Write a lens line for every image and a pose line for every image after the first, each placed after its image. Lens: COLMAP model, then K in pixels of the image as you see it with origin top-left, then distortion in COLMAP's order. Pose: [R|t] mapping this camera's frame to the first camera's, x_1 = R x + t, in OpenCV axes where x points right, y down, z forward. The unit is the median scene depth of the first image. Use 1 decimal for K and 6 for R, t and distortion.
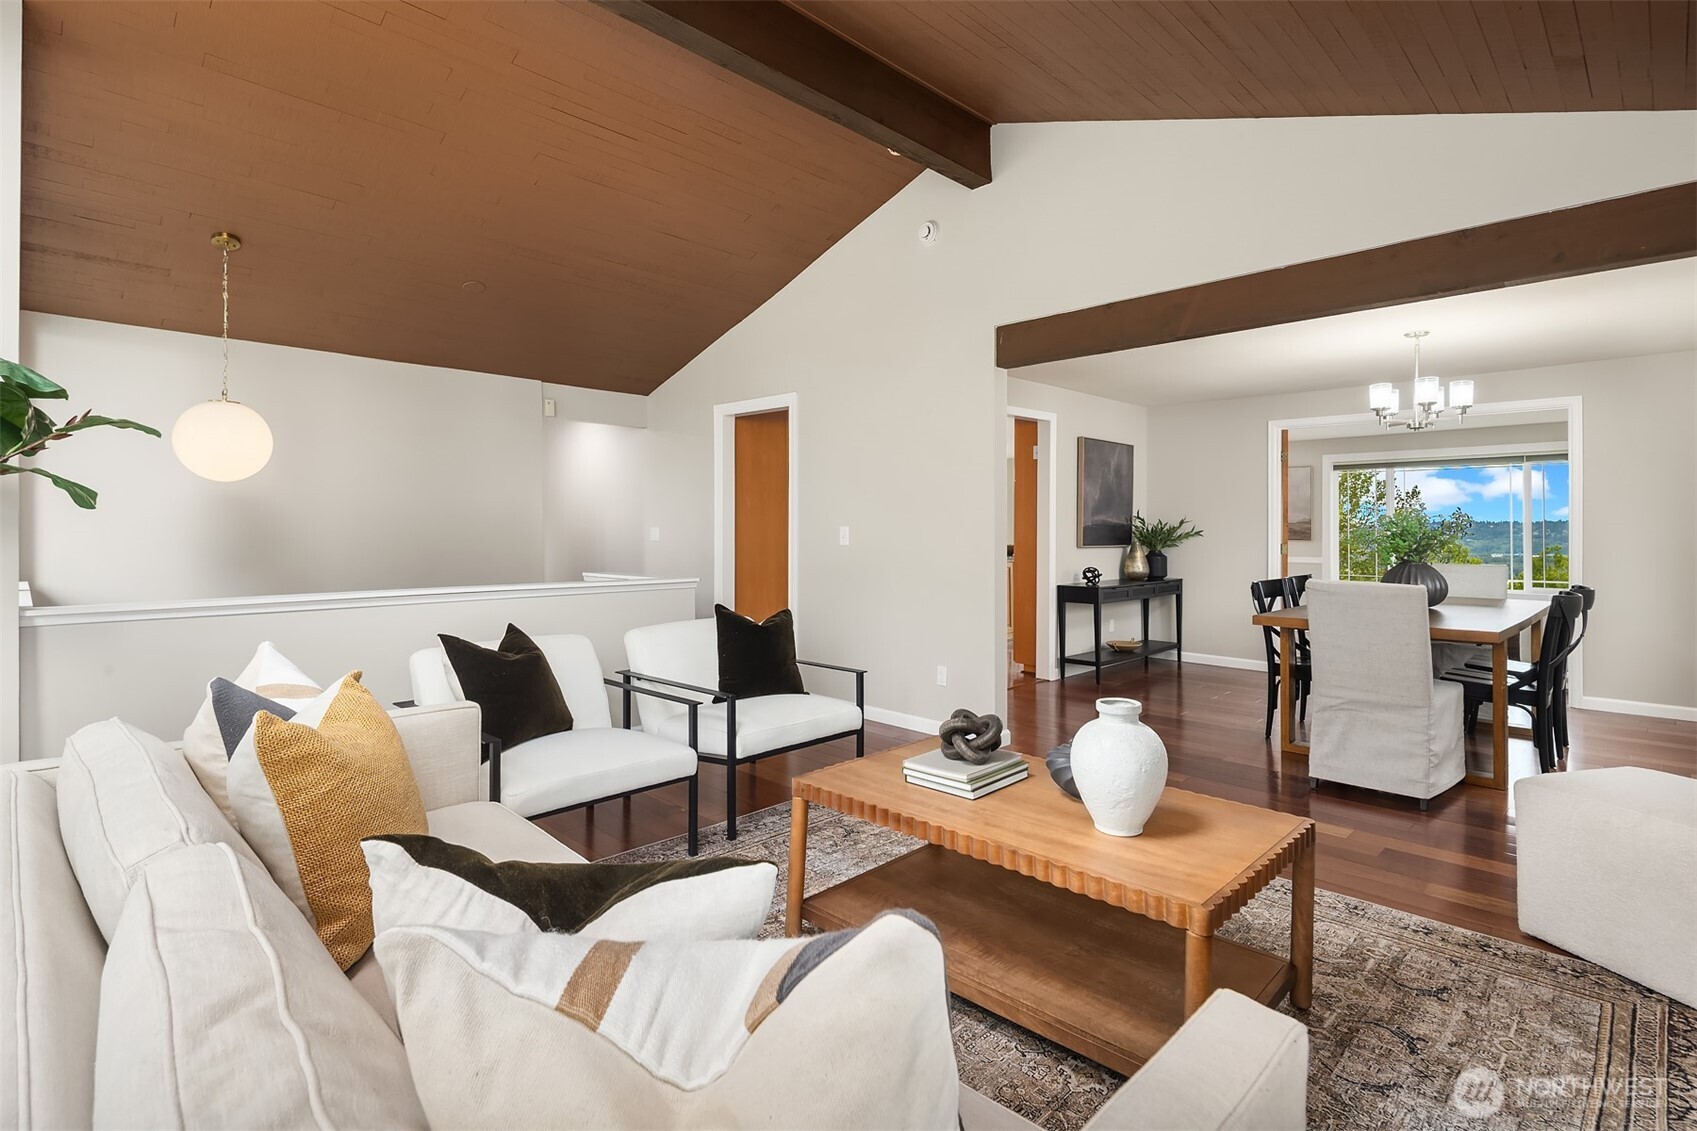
lens RADIAL K [[820.2, 0, 836.6], [0, 820.2, 525.6], [0, 0, 1]] dist [-0.001620, 0.000798]
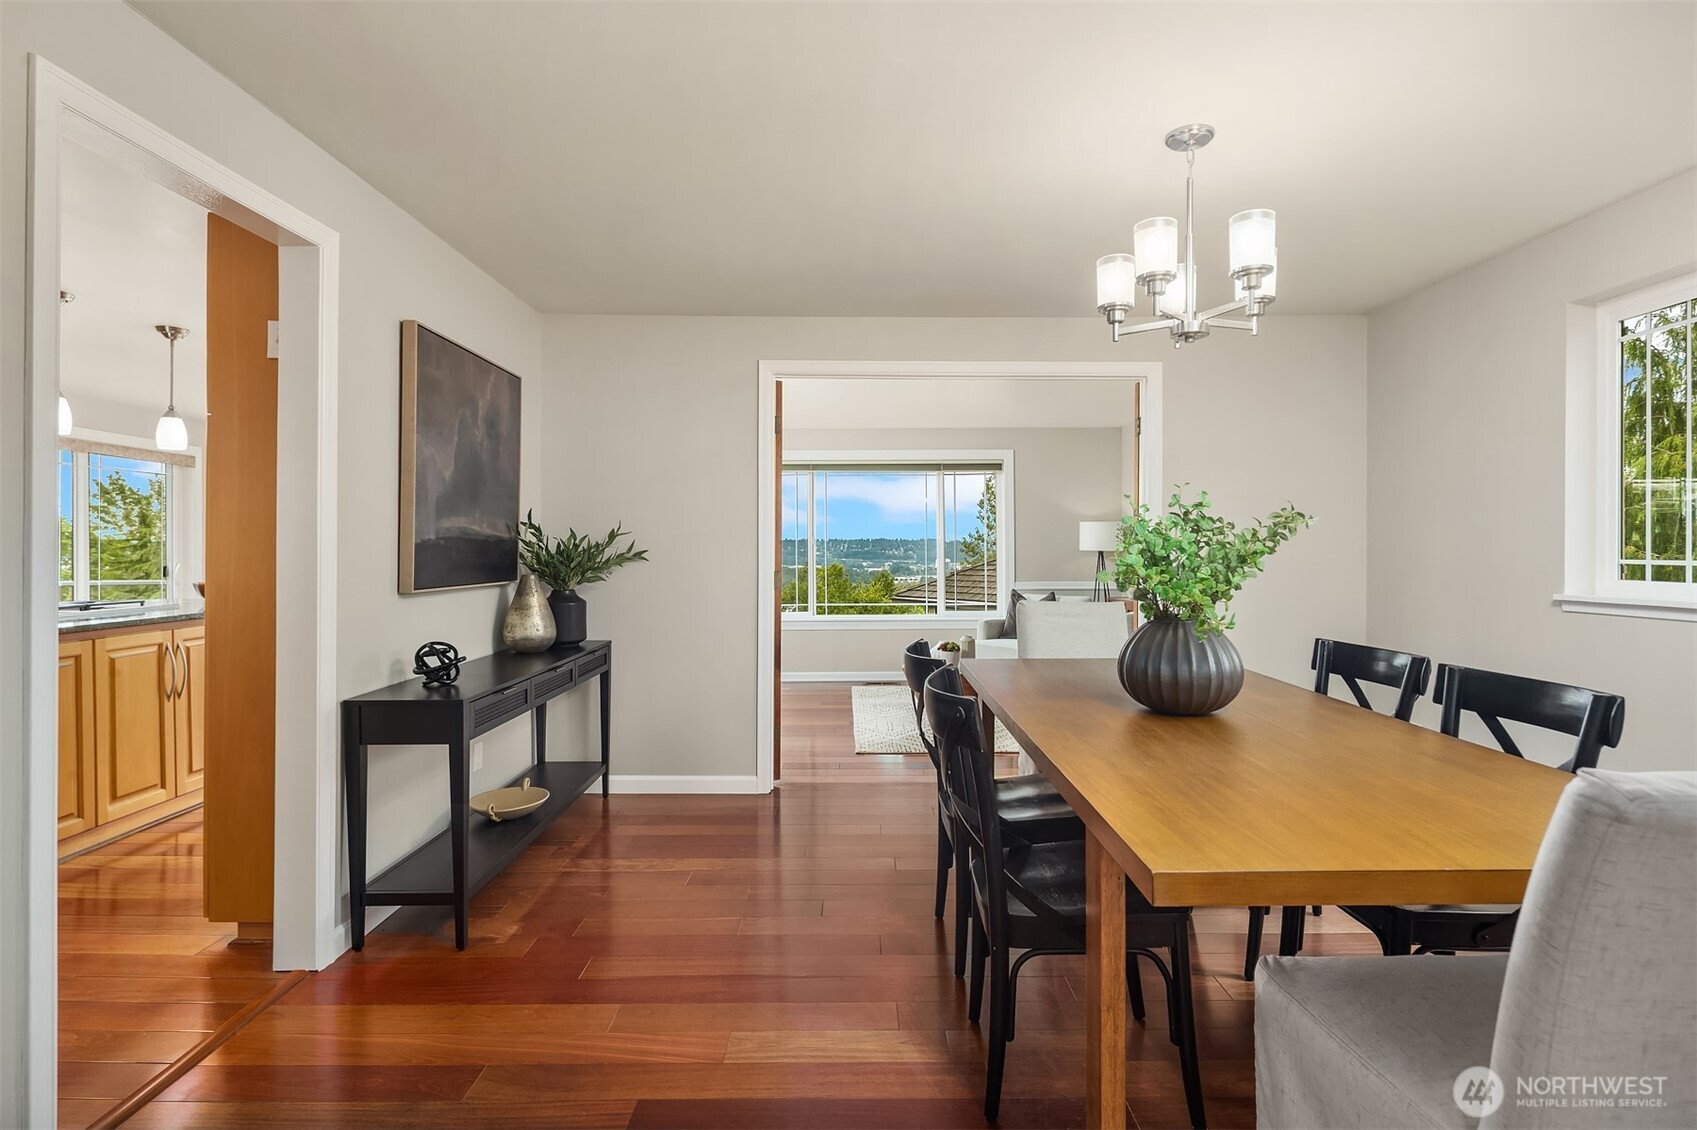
lens RADIAL K [[820.2, 0, 860.3], [0, 820.2, 542.2], [0, 0, 1]] dist [-0.001620, 0.000798]
pose [[0.683583, -0.000295, 0.729873, 0.145424], [0.000802, 1.000000, -0.000347, 0.001006], [-0.729872, 0.000823, 0.683583, 0.526340]]
